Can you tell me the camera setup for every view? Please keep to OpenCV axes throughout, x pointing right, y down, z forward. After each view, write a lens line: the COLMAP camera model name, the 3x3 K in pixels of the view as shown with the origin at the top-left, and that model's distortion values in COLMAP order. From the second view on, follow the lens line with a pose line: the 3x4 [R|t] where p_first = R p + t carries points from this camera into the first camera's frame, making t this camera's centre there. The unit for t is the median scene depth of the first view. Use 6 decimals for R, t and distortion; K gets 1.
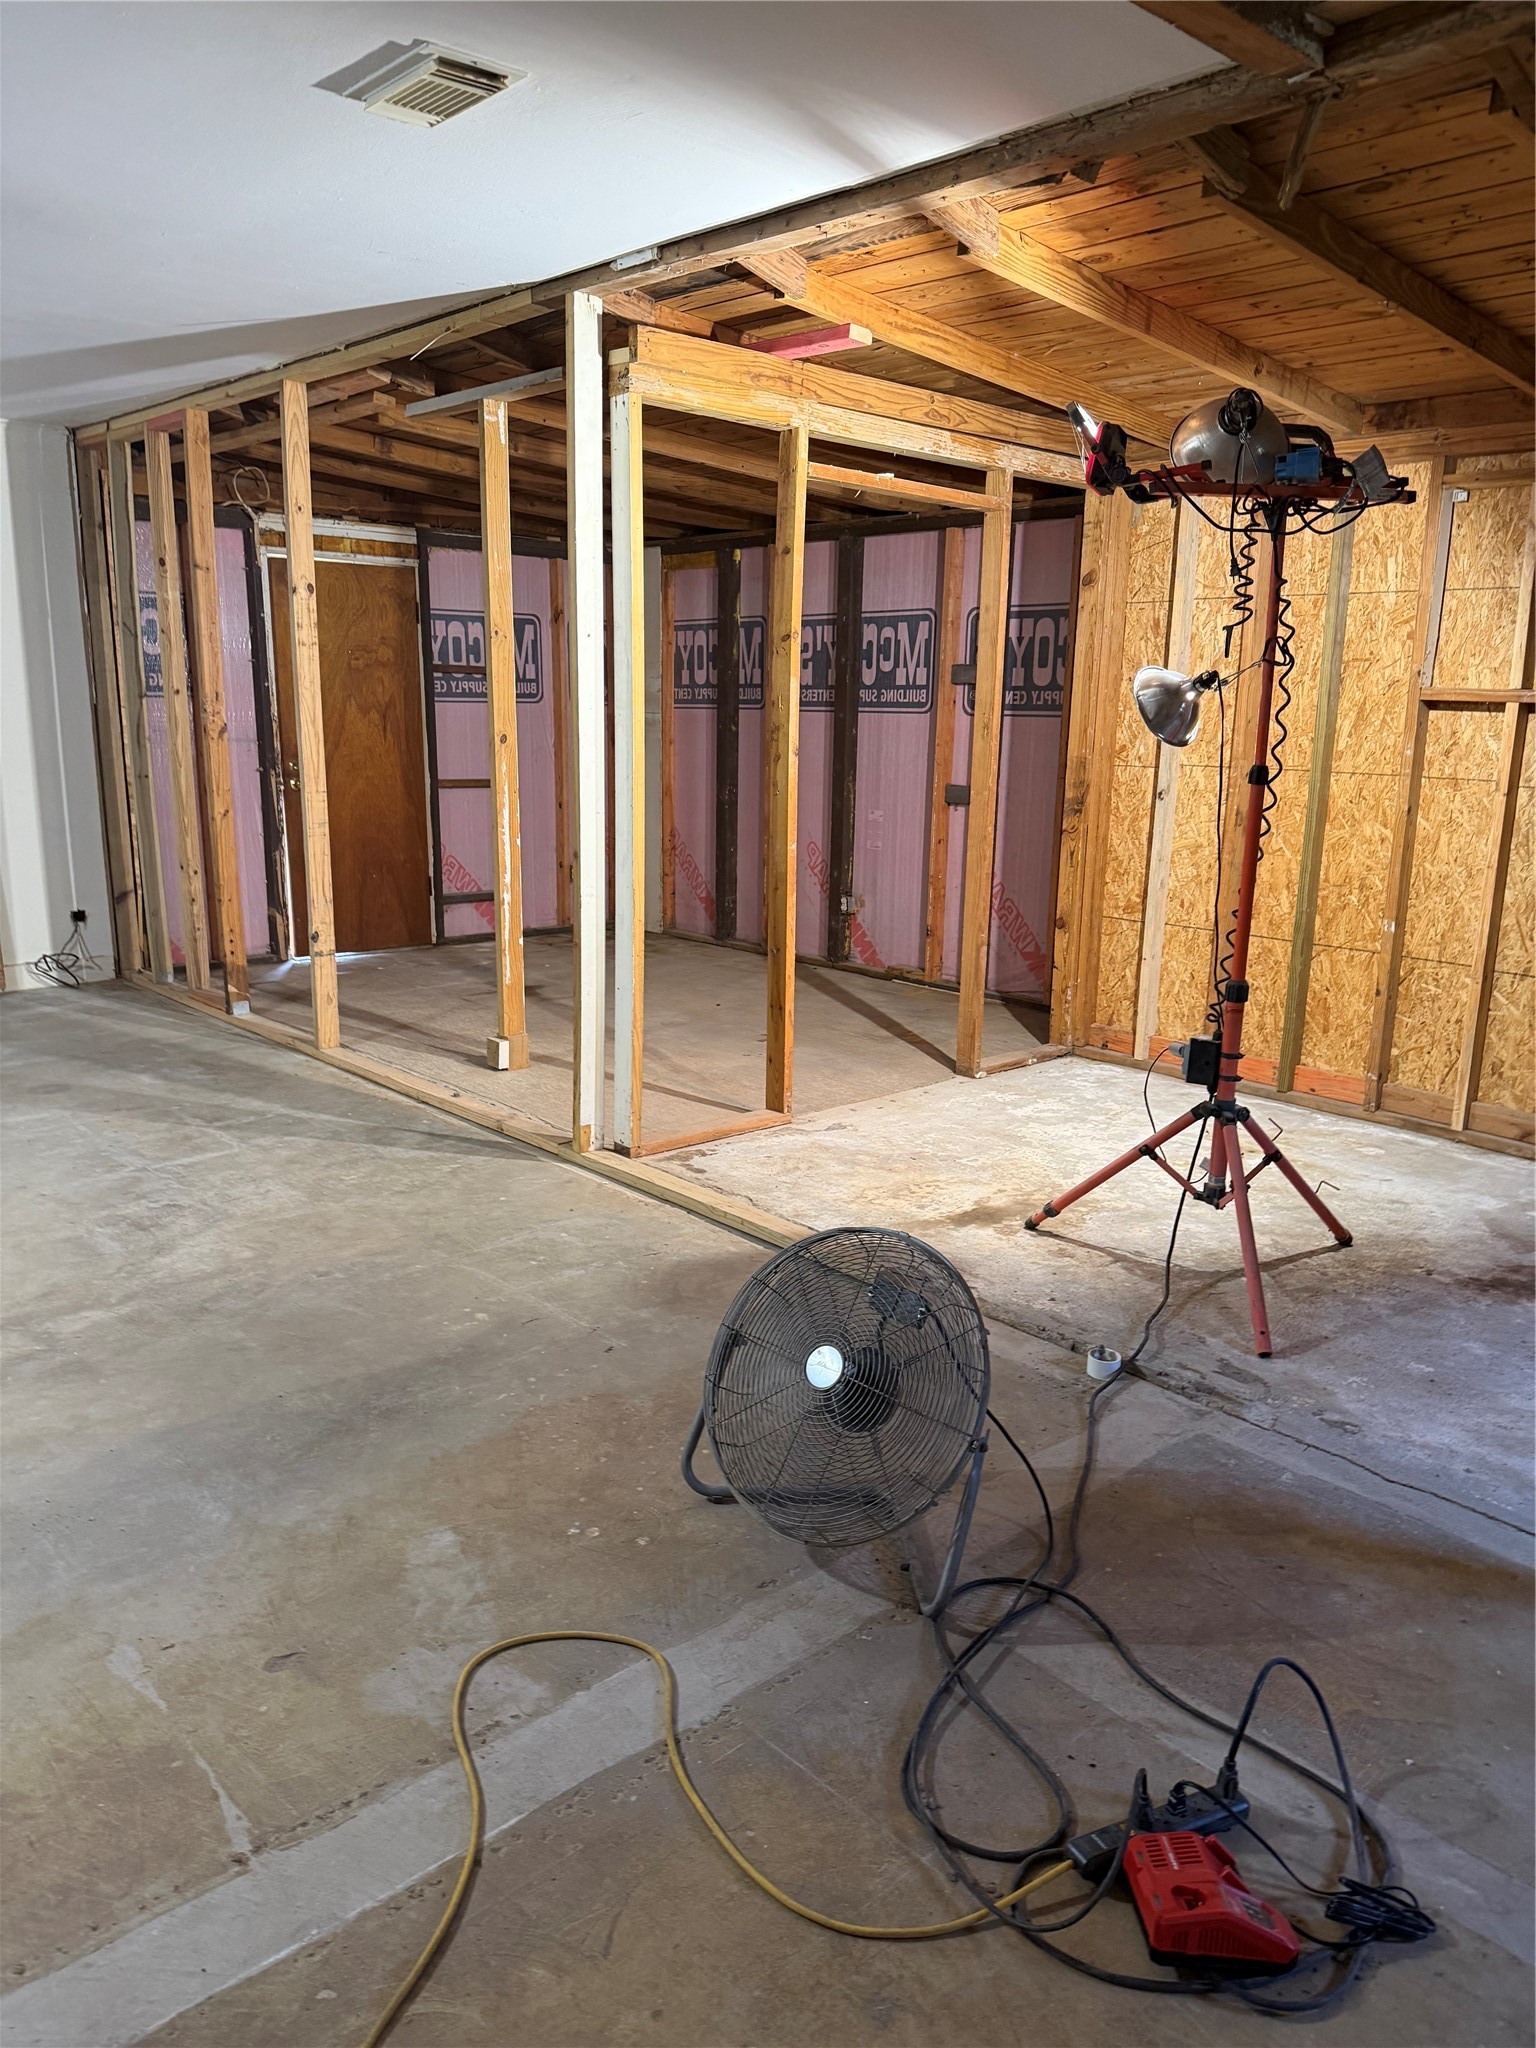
lens RADIAL K [[1454.7, 0, 768.0], [0, 1454.7, 1024.0], [0, 0, 1]] dist [0.165379, -0.270254]
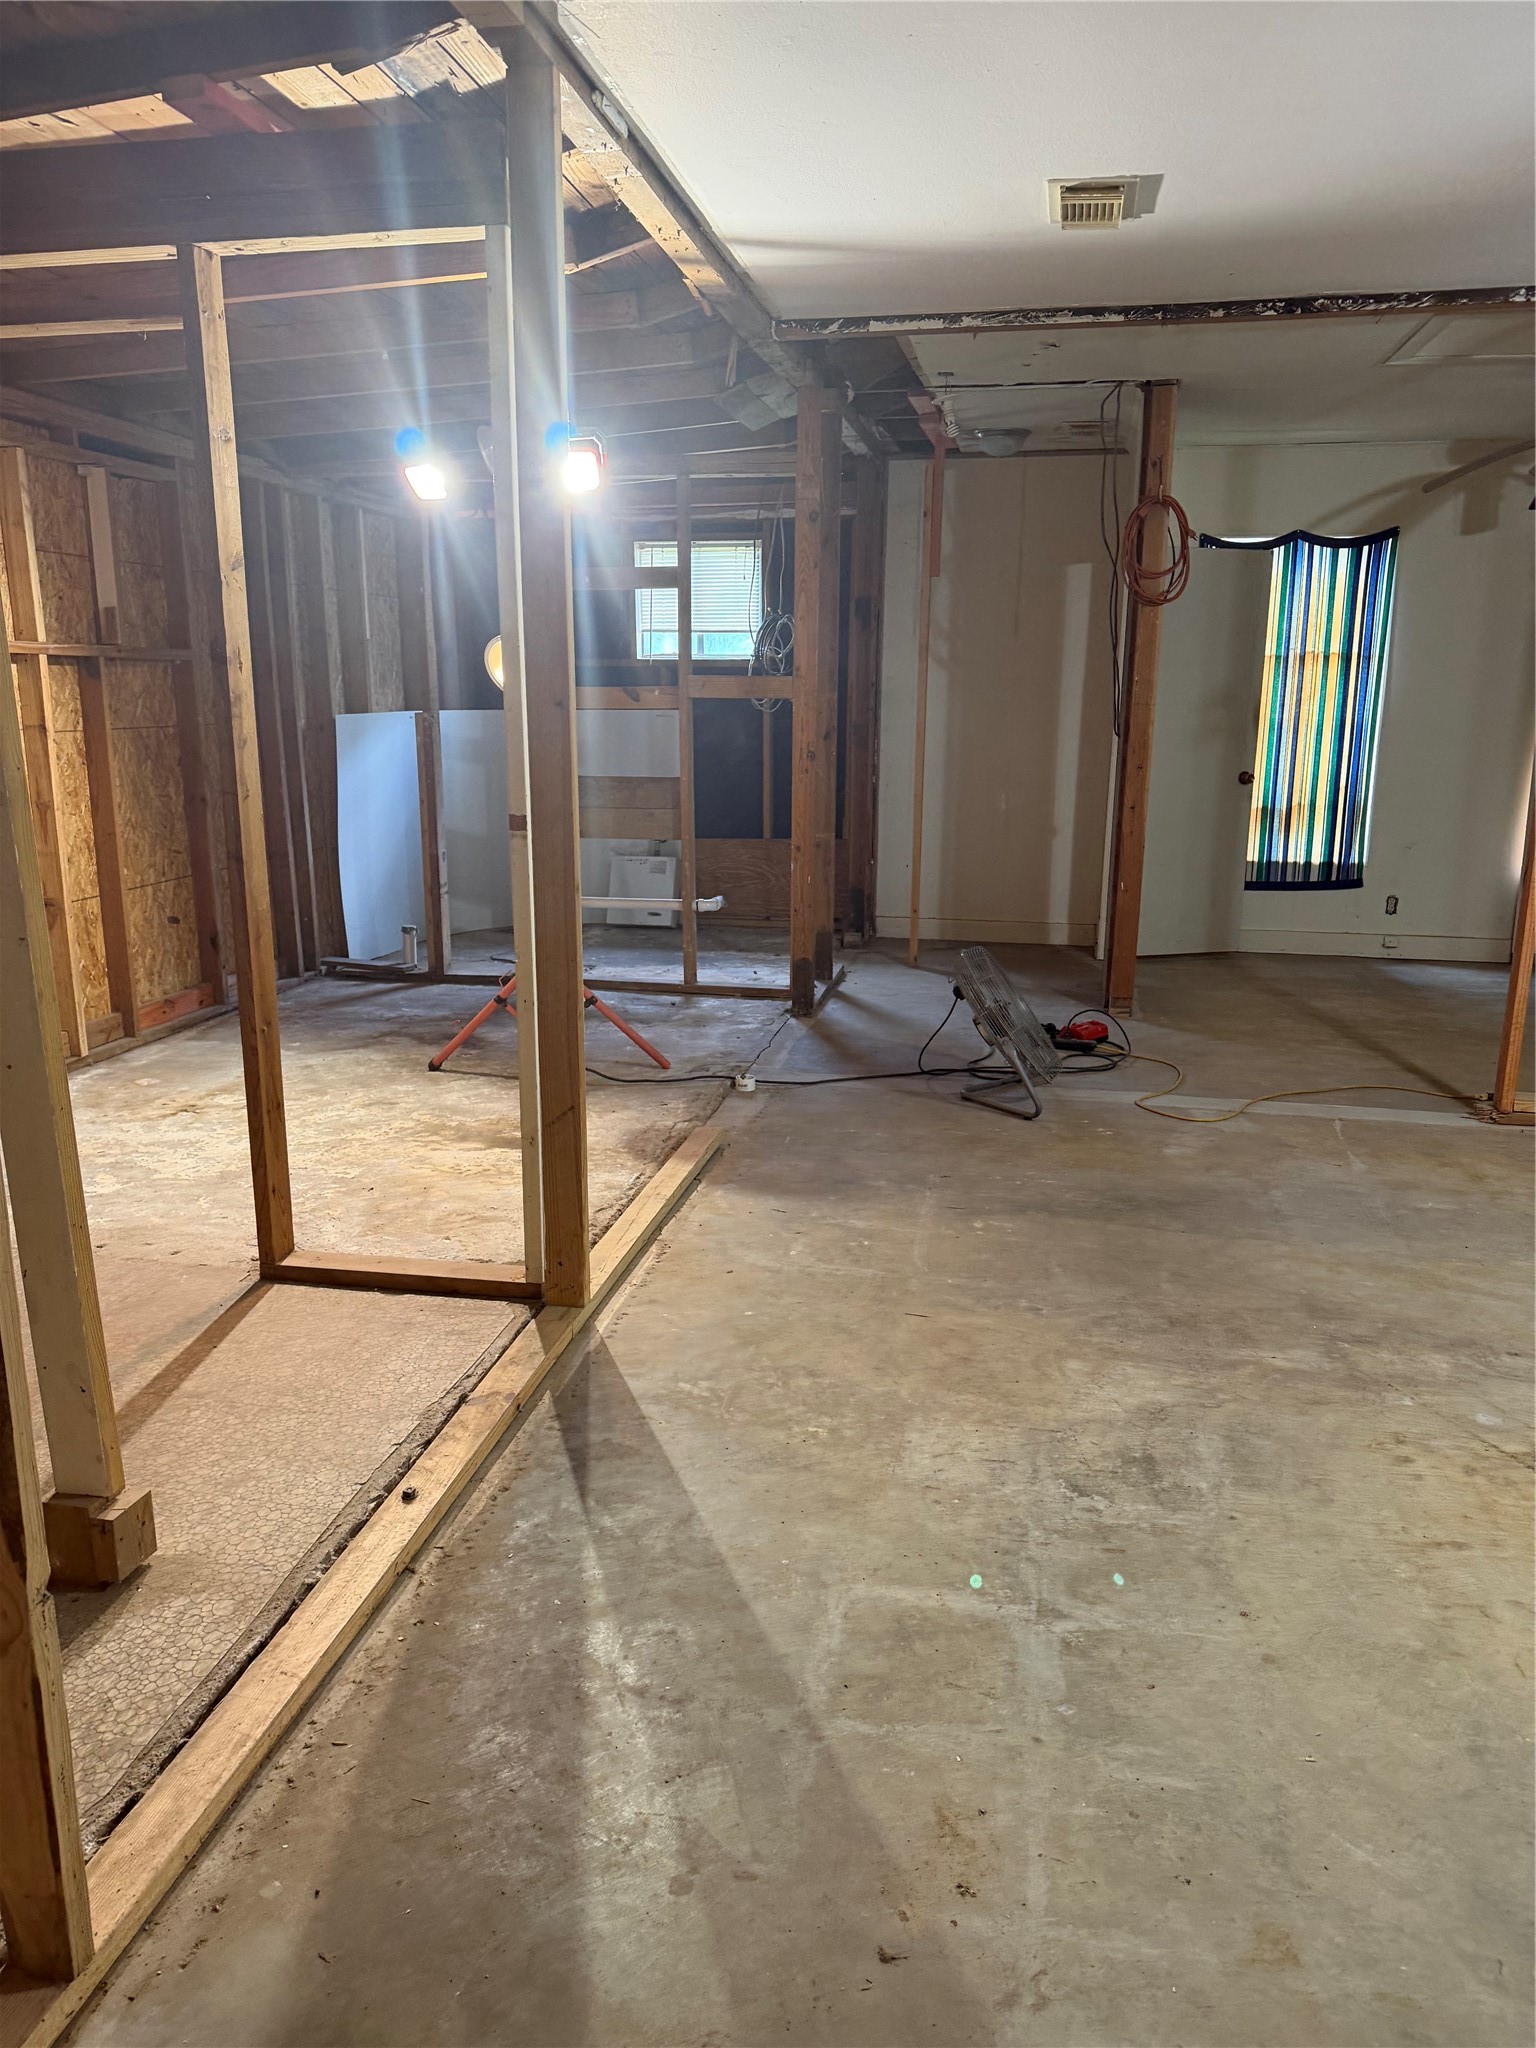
lens RADIAL K [[1454.7, 0, 768.0], [0, 1454.7, 1024.0], [0, 0, 1]] dist [0.165379, -0.270254]
pose [[-0.595790, -0.202985, 0.777066, -0.518871], [0.158954, 0.918594, 0.361828, -0.204831], [-0.787254, 0.339091, -0.515023, 0.917673]]
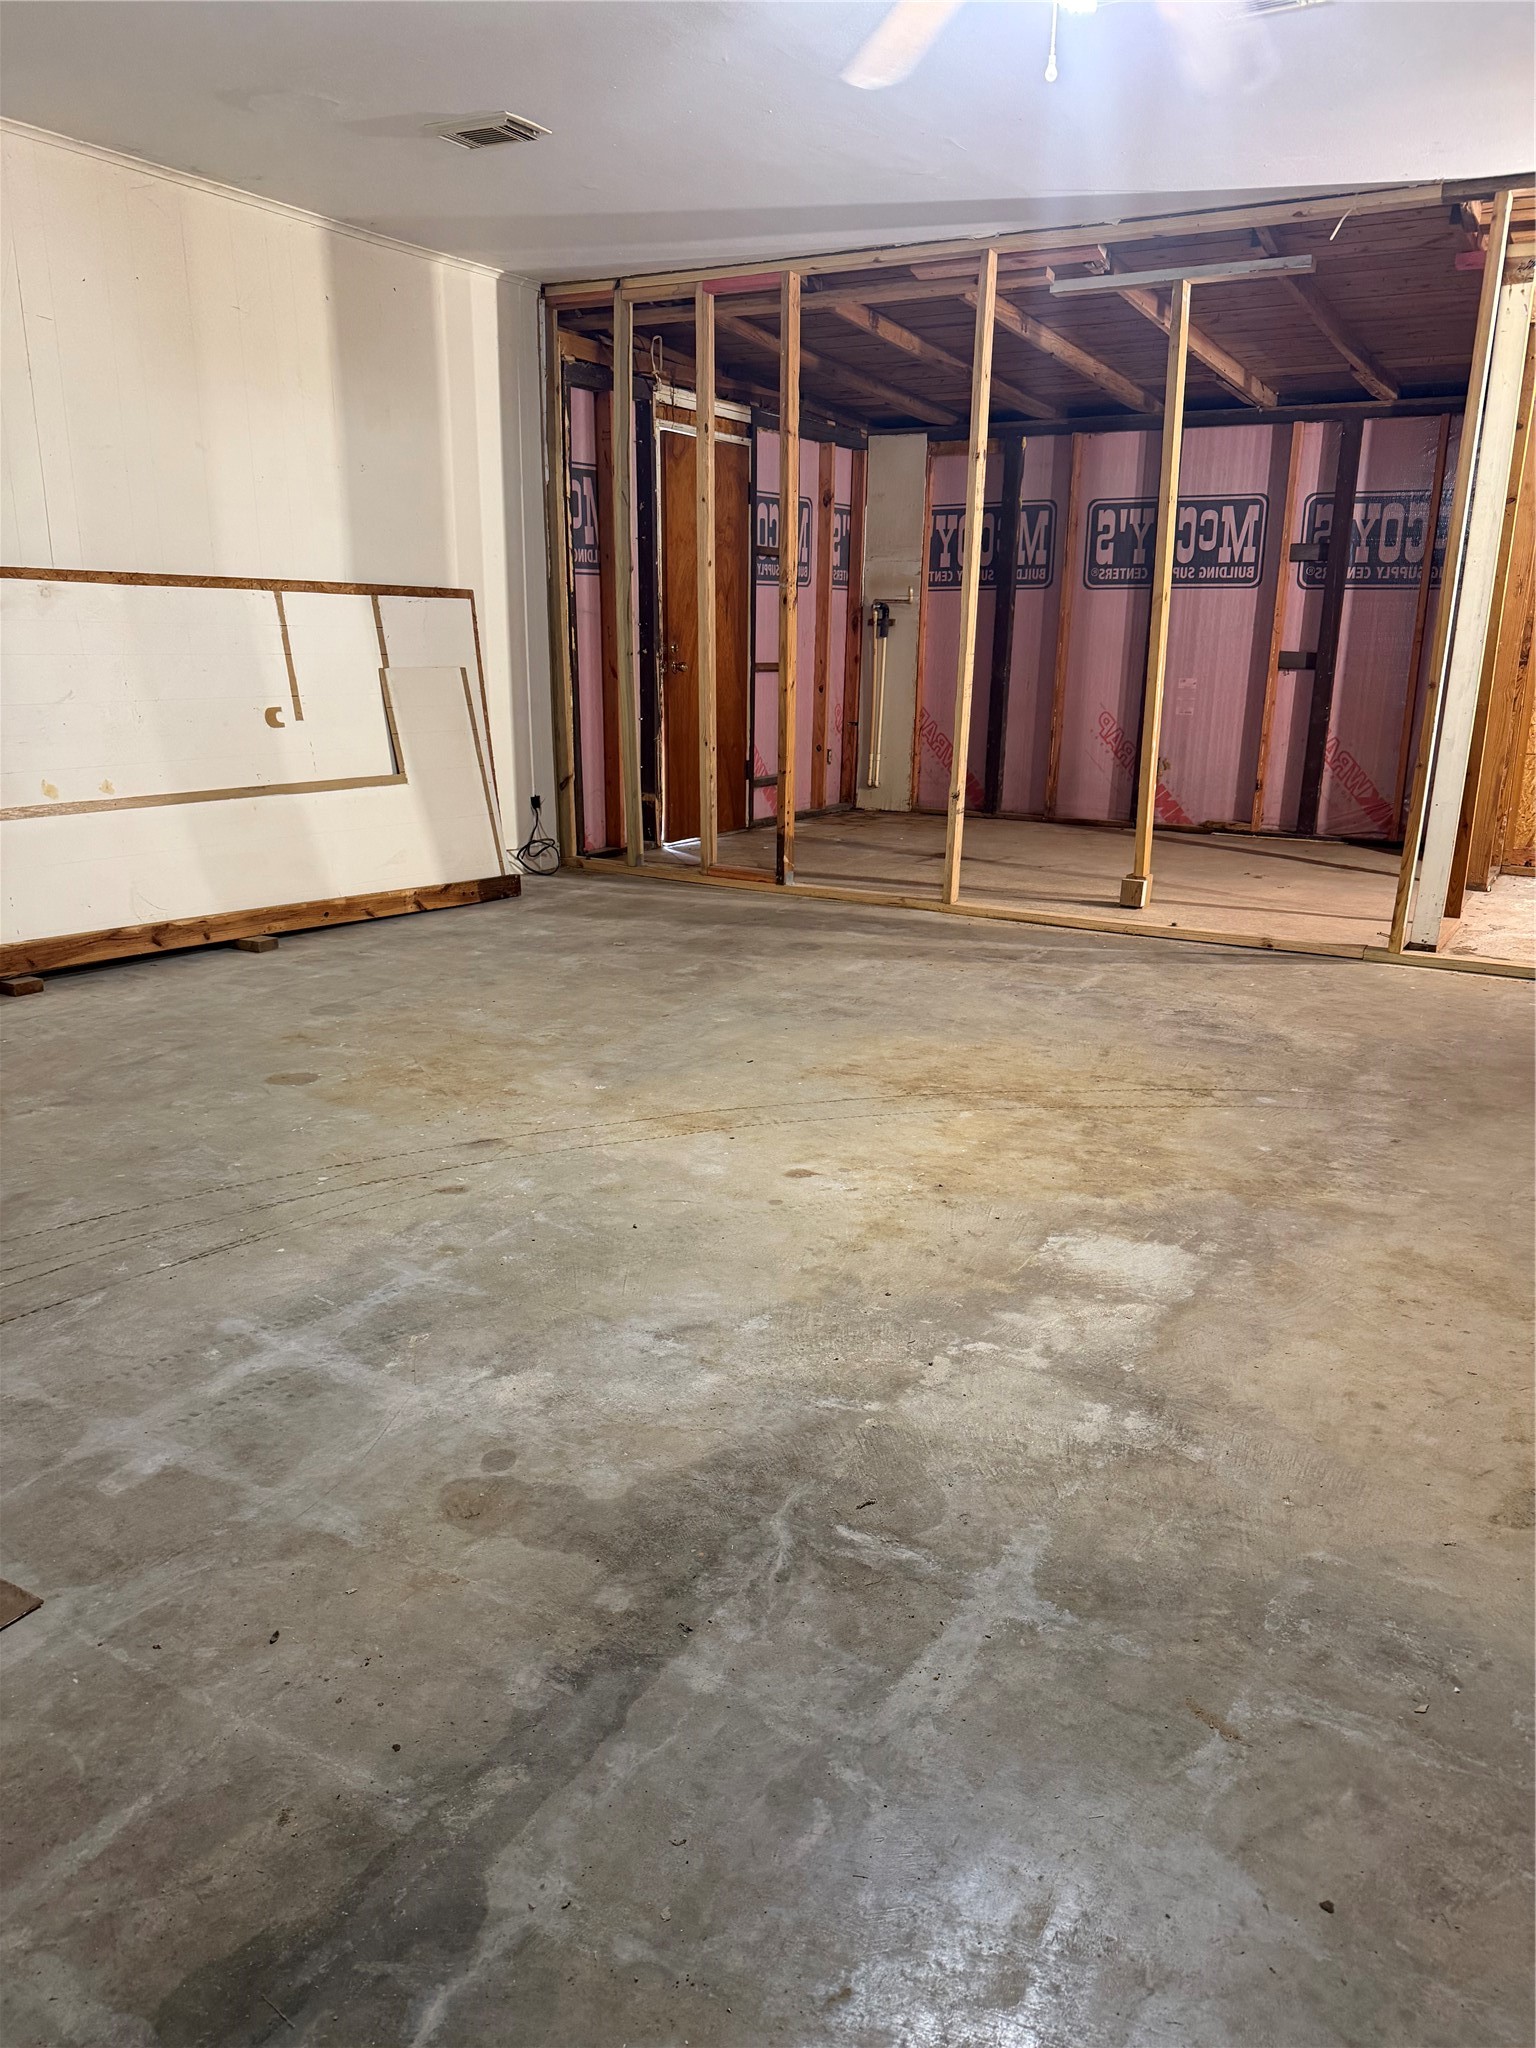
lens RADIAL K [[1446.9, 0, 793.3], [0, 1446.9, 1056.5], [0, 0, 1]] dist [0.002173, -0.062088]
pose [[0.953753, -0.092206, 0.286101, -0.664734], [0.072053, 0.994170, 0.080209, 0.032962], [-0.291828, -0.055885, 0.954837, 0.043297]]
